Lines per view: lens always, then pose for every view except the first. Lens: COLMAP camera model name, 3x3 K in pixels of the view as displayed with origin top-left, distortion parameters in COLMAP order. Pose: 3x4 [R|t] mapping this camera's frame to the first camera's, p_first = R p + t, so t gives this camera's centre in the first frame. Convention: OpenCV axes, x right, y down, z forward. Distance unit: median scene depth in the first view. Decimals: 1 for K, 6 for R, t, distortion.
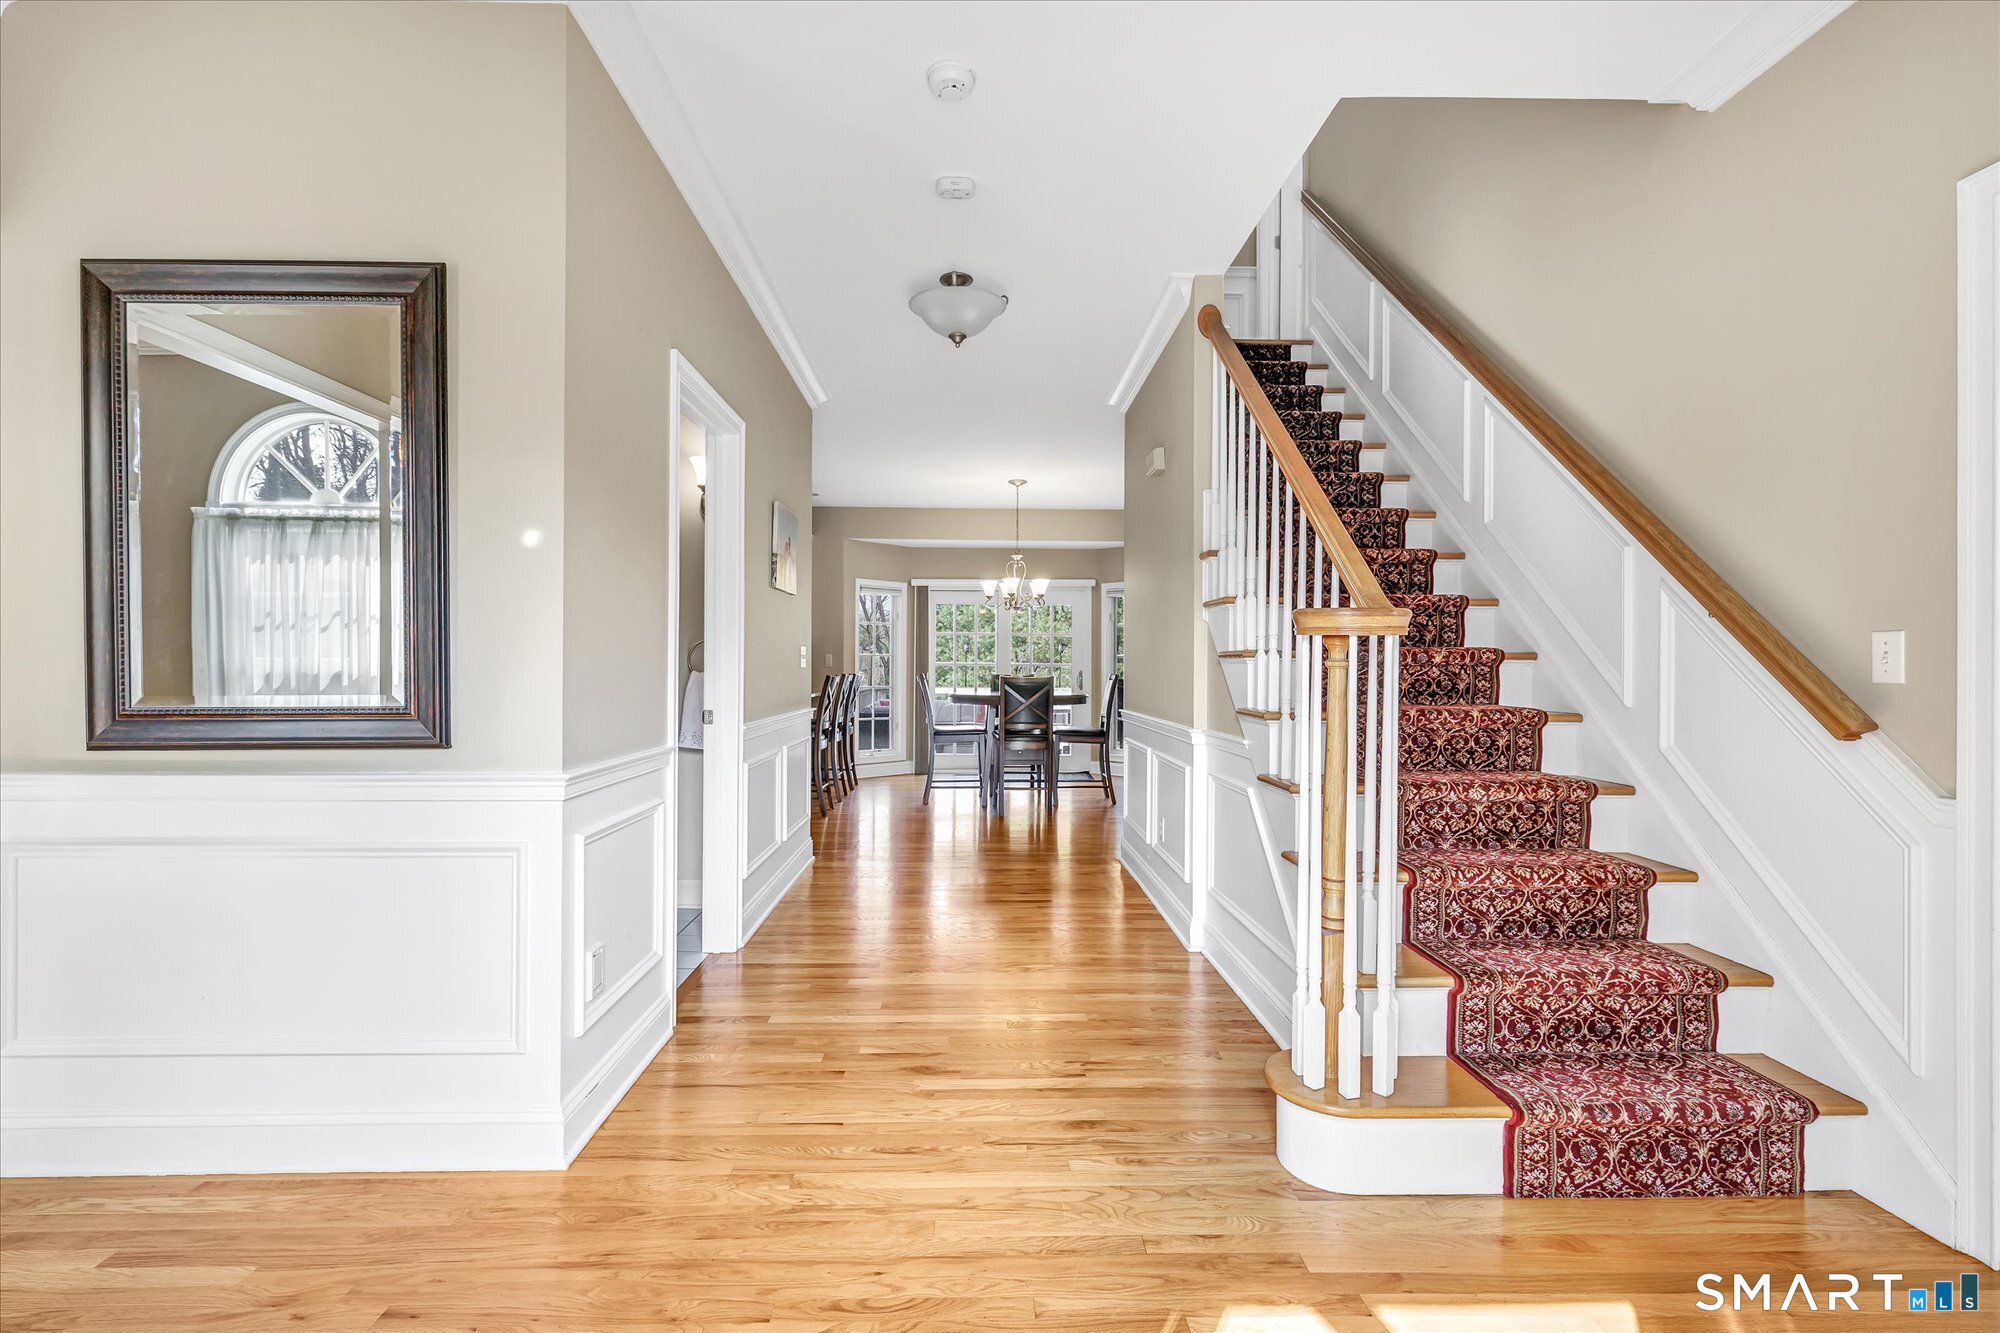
lens RADIAL K [[906.9, 0, 1000.0], [0, 906.9, 666.5], [0, 0, 1]] dist [-0.003540, -0.000310]
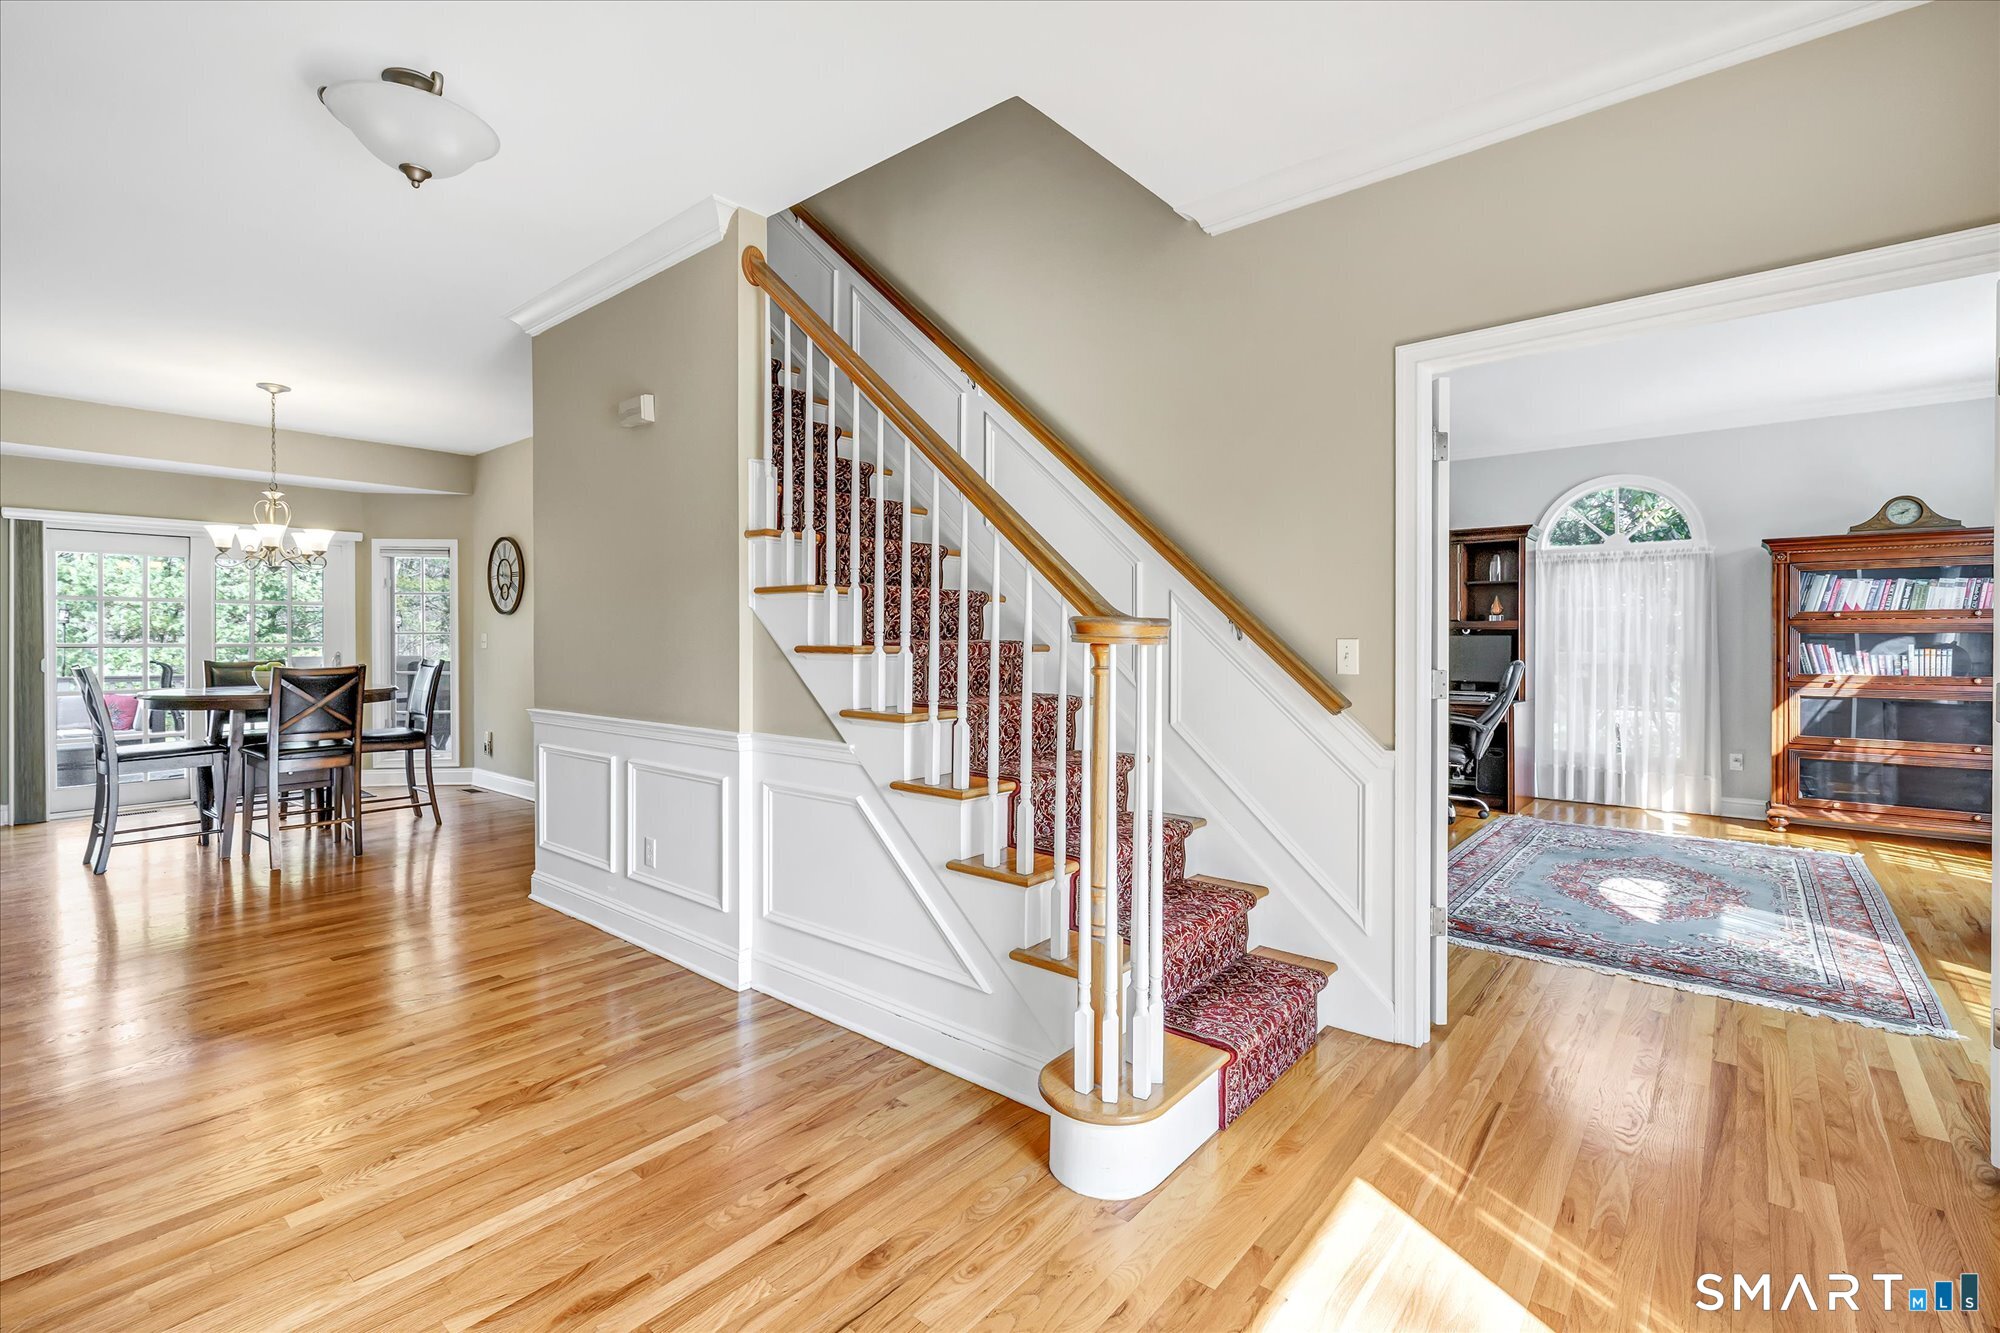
lens RADIAL K [[888.2, 0, 1006.1], [0, 888.2, 644.0], [0, 0, 1]] dist [-0.007956, -0.000227]
pose [[0.659404, -0.008604, 0.751739, -0.326818], [0.000474, 0.999939, 0.011028, -0.033137], [-0.751789, -0.006915, 0.659368, 0.324759]]
